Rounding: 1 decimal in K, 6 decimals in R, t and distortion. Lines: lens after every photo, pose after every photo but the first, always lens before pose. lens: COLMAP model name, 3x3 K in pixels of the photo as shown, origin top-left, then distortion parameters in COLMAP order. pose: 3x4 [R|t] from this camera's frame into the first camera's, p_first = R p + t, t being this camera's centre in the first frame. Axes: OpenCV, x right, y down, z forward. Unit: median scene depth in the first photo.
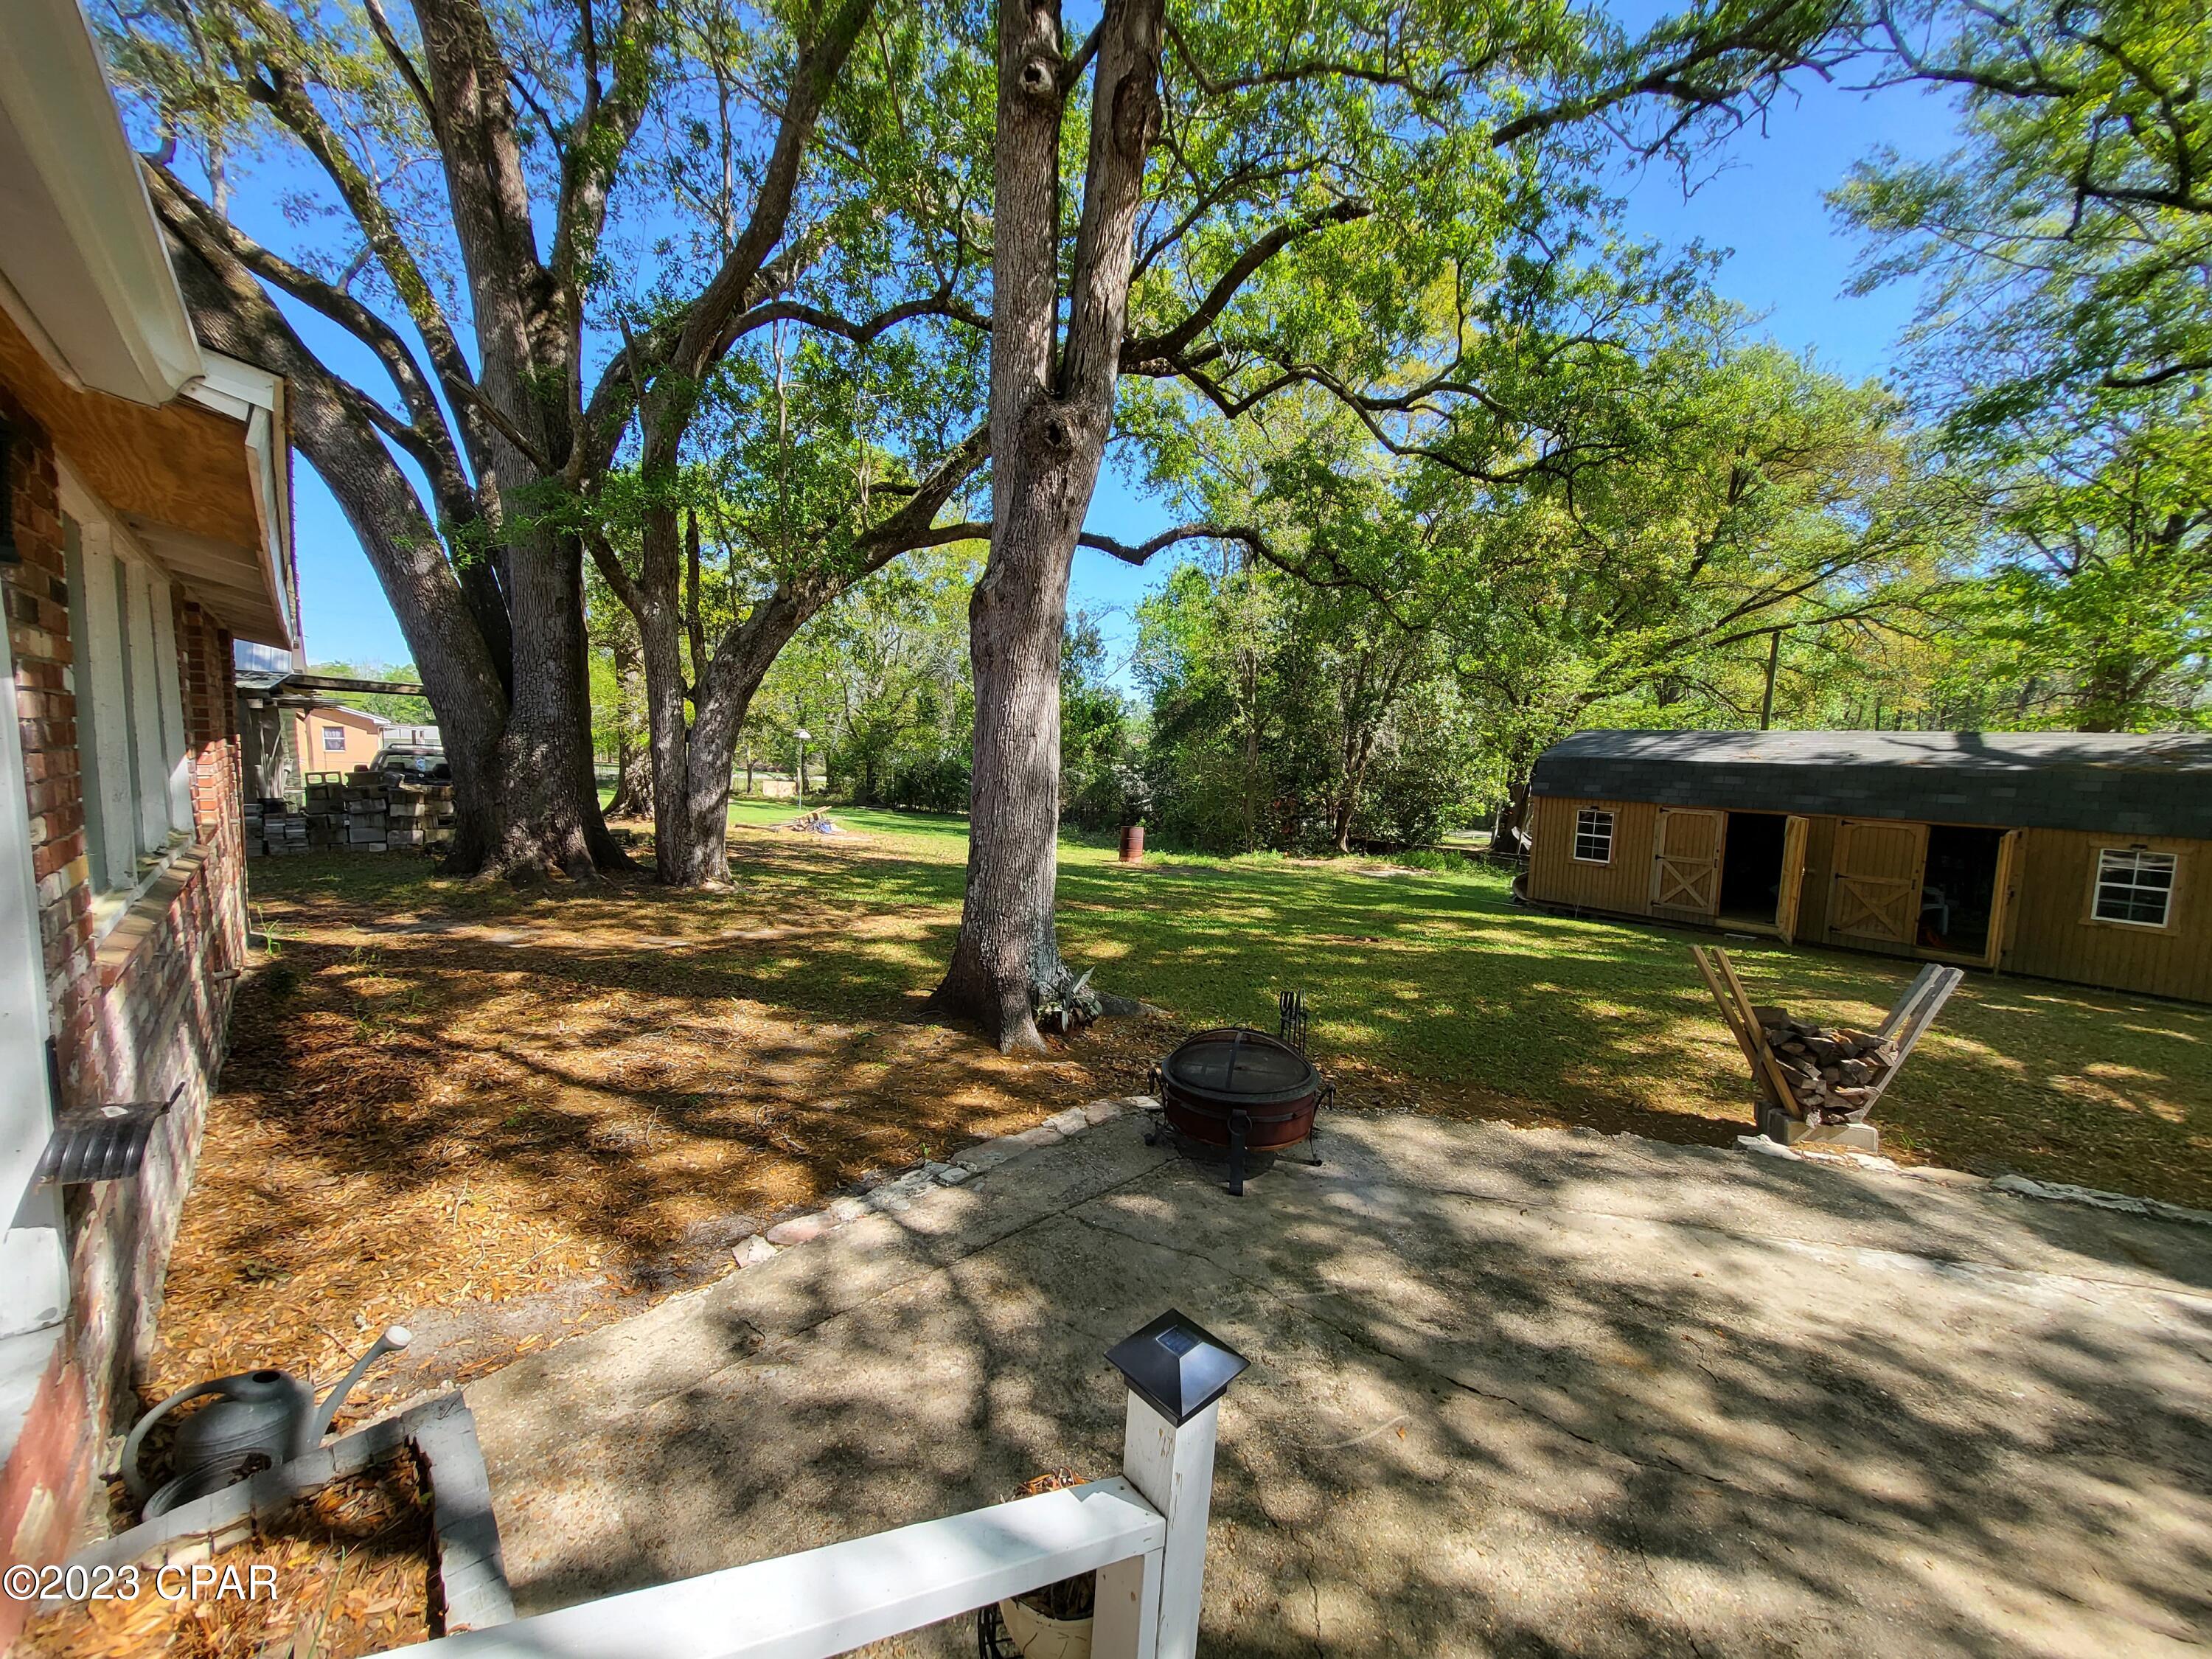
lens RADIAL K [[878.5, 0, 1107.3], [0, 878.5, 829.3], [0, 0, 1]] dist [-0.000633, 0.000703]
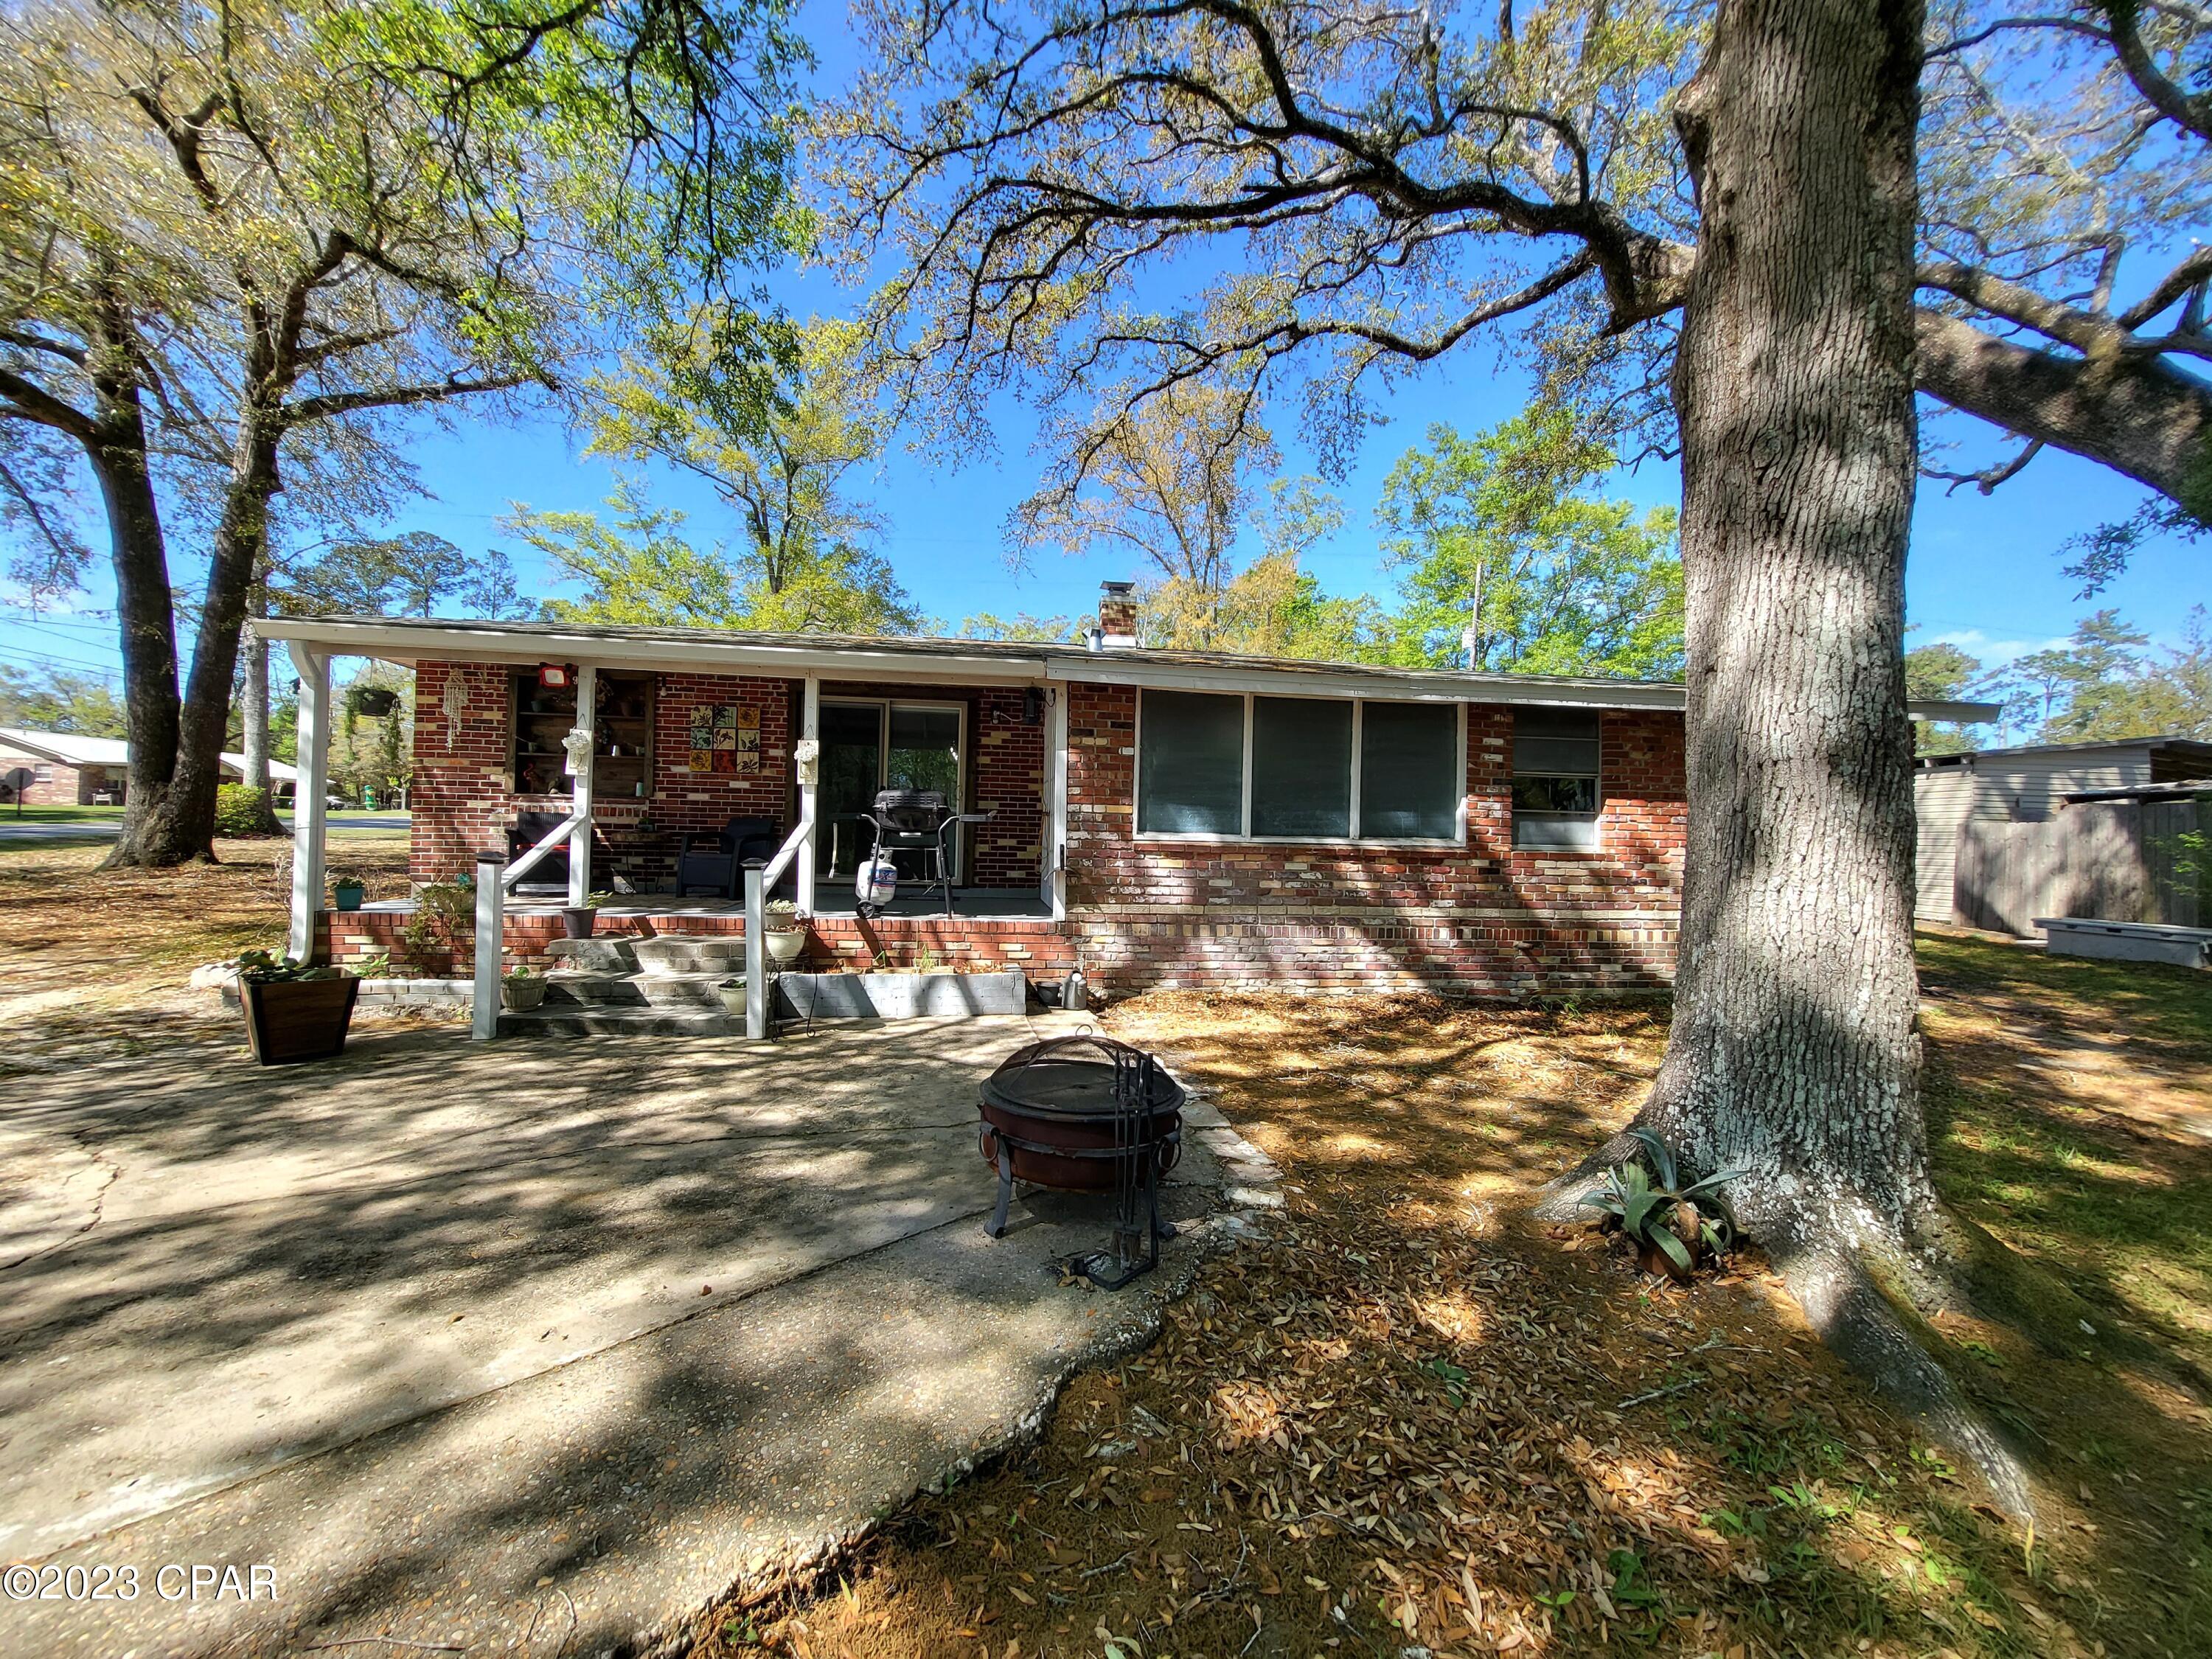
lens RADIAL K [[878.5, 0, 1110.1], [0, 878.5, 831.1], [0, 0, 1]] dist [-0.000633, 0.000703]
pose [[-0.571050, -0.057225, -0.818919, 1.118184], [-0.128099, 0.991559, 0.020037, 0.041043], [0.810859, 0.116345, -0.573560, 2.056056]]
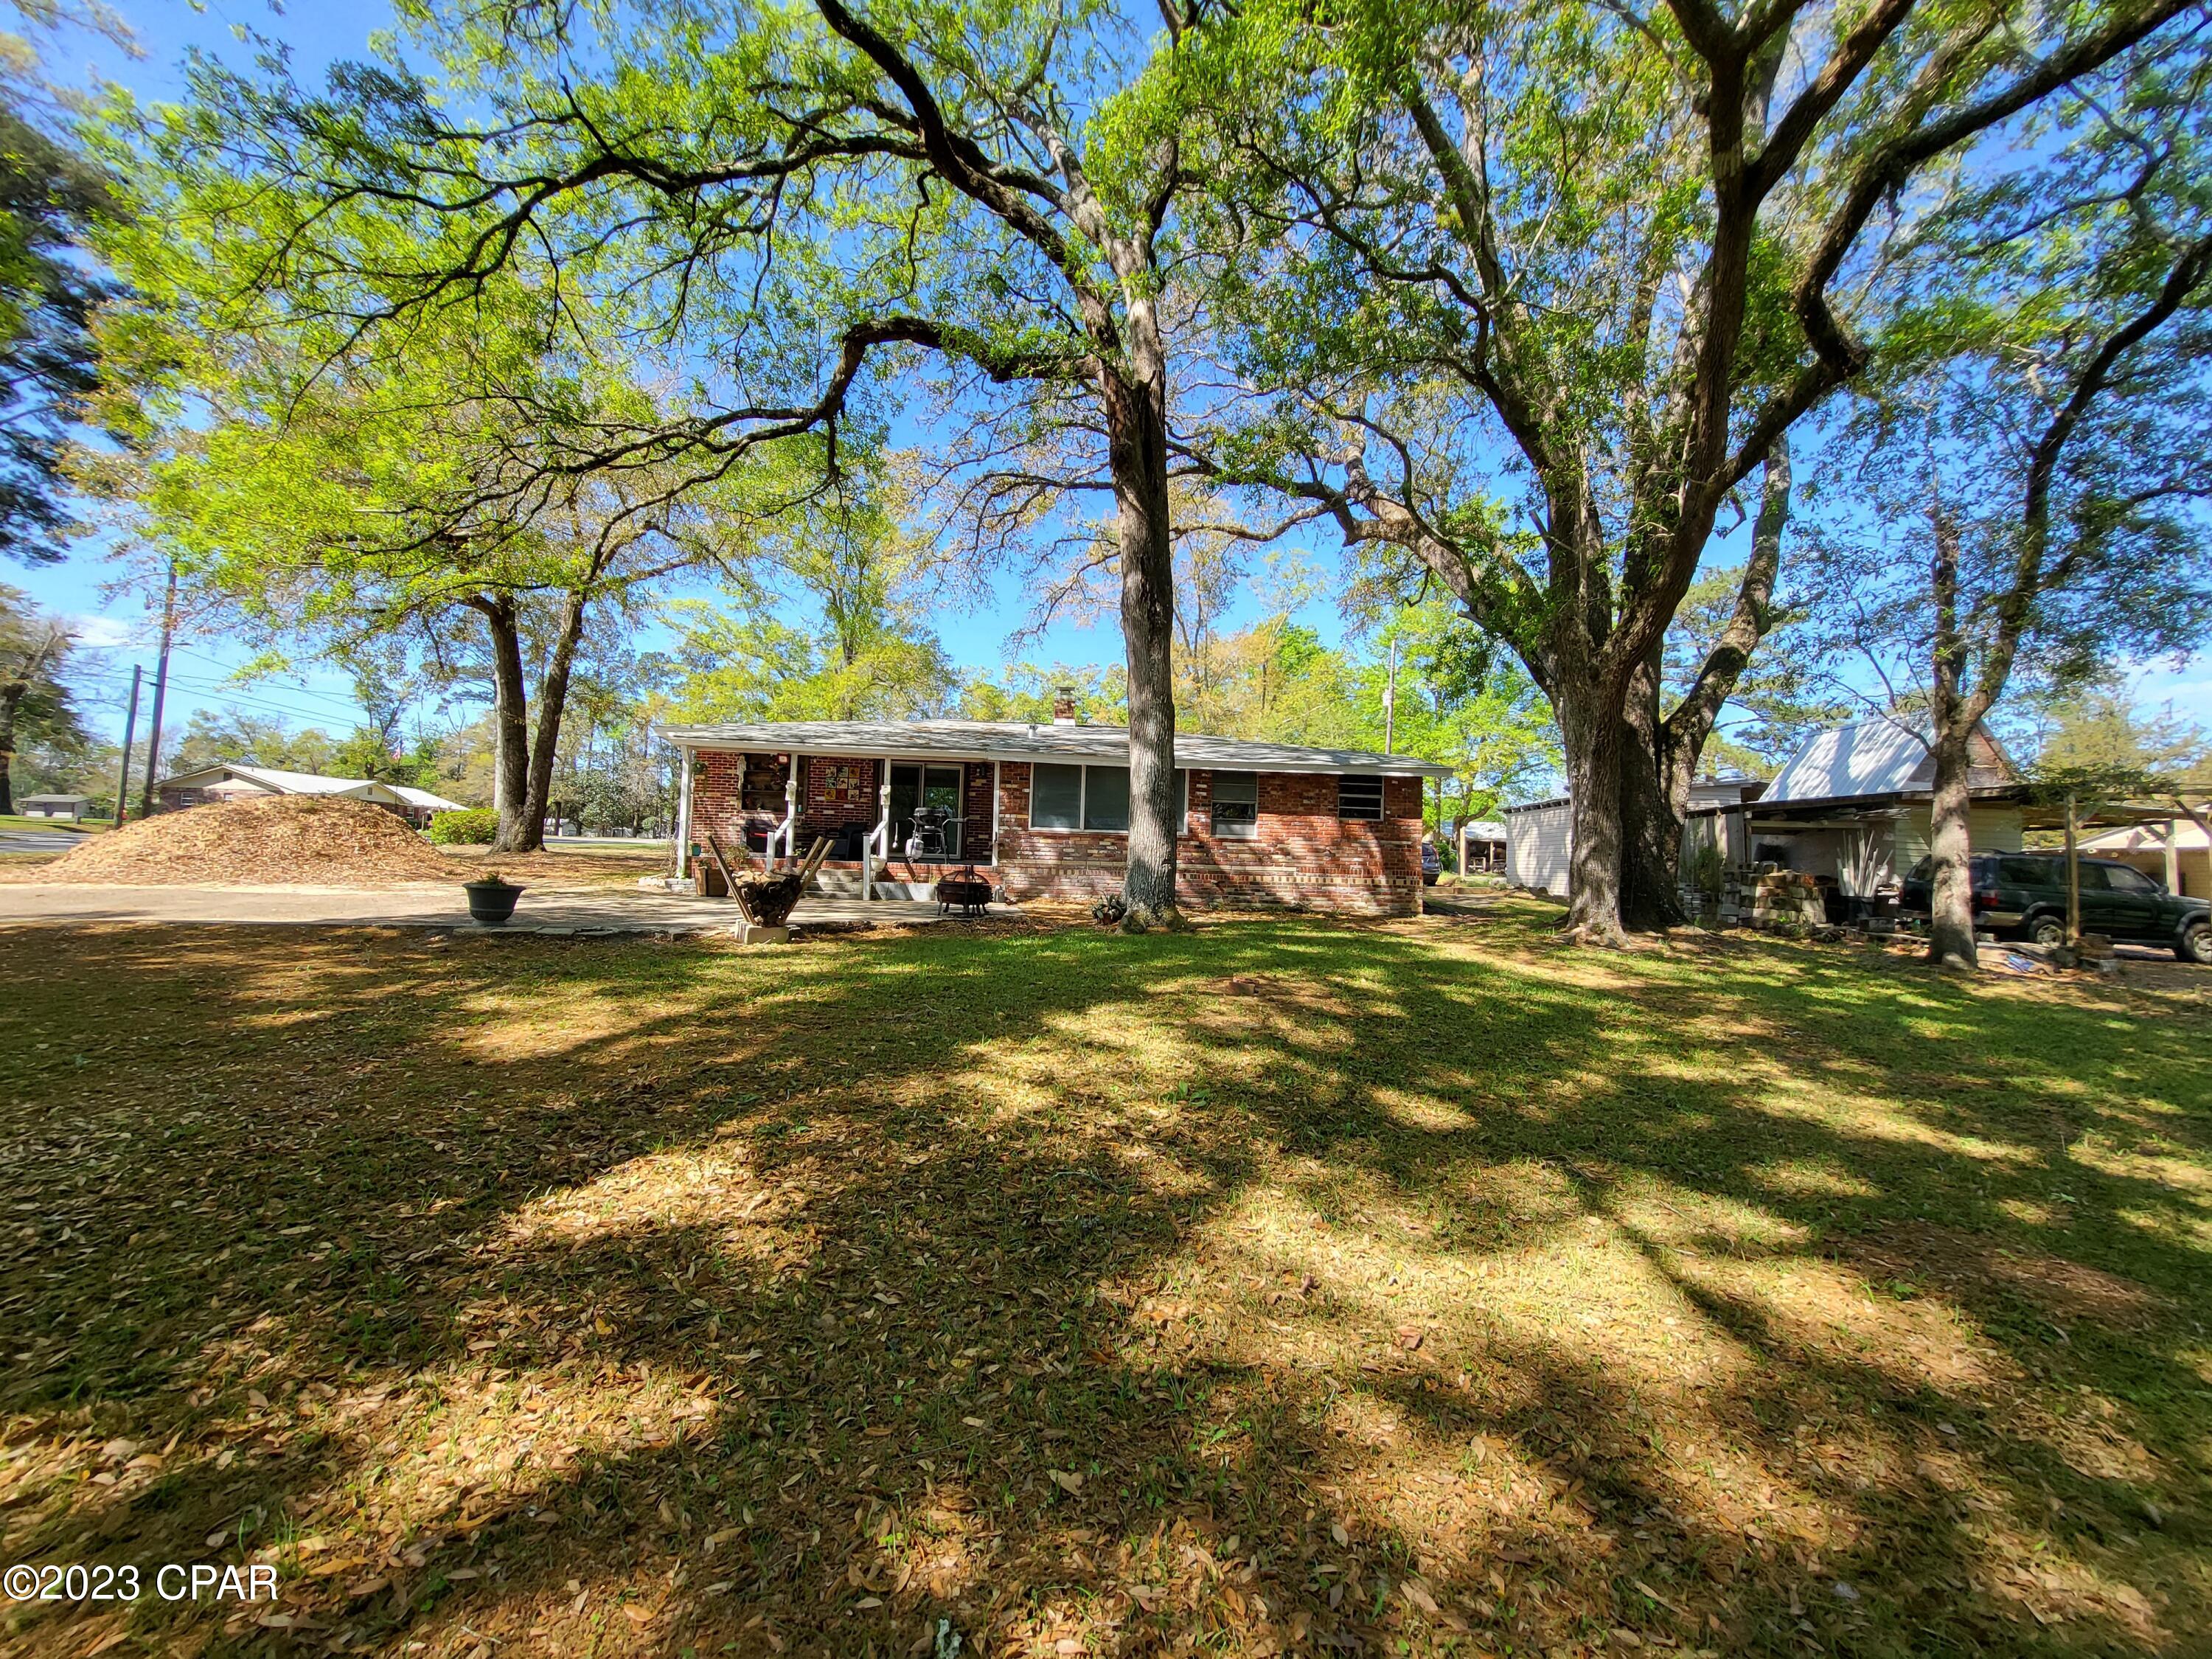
lens RADIAL K [[878.5, 0, 1104.6], [0, 878.5, 833.3], [0, 0, 1]] dist [-0.000633, 0.000703]
pose [[-0.621385, -0.088881, -0.778448, 2.683235], [-0.134451, 0.990903, -0.005814, 0.082799], [0.771883, 0.101050, -0.627683, 4.059401]]
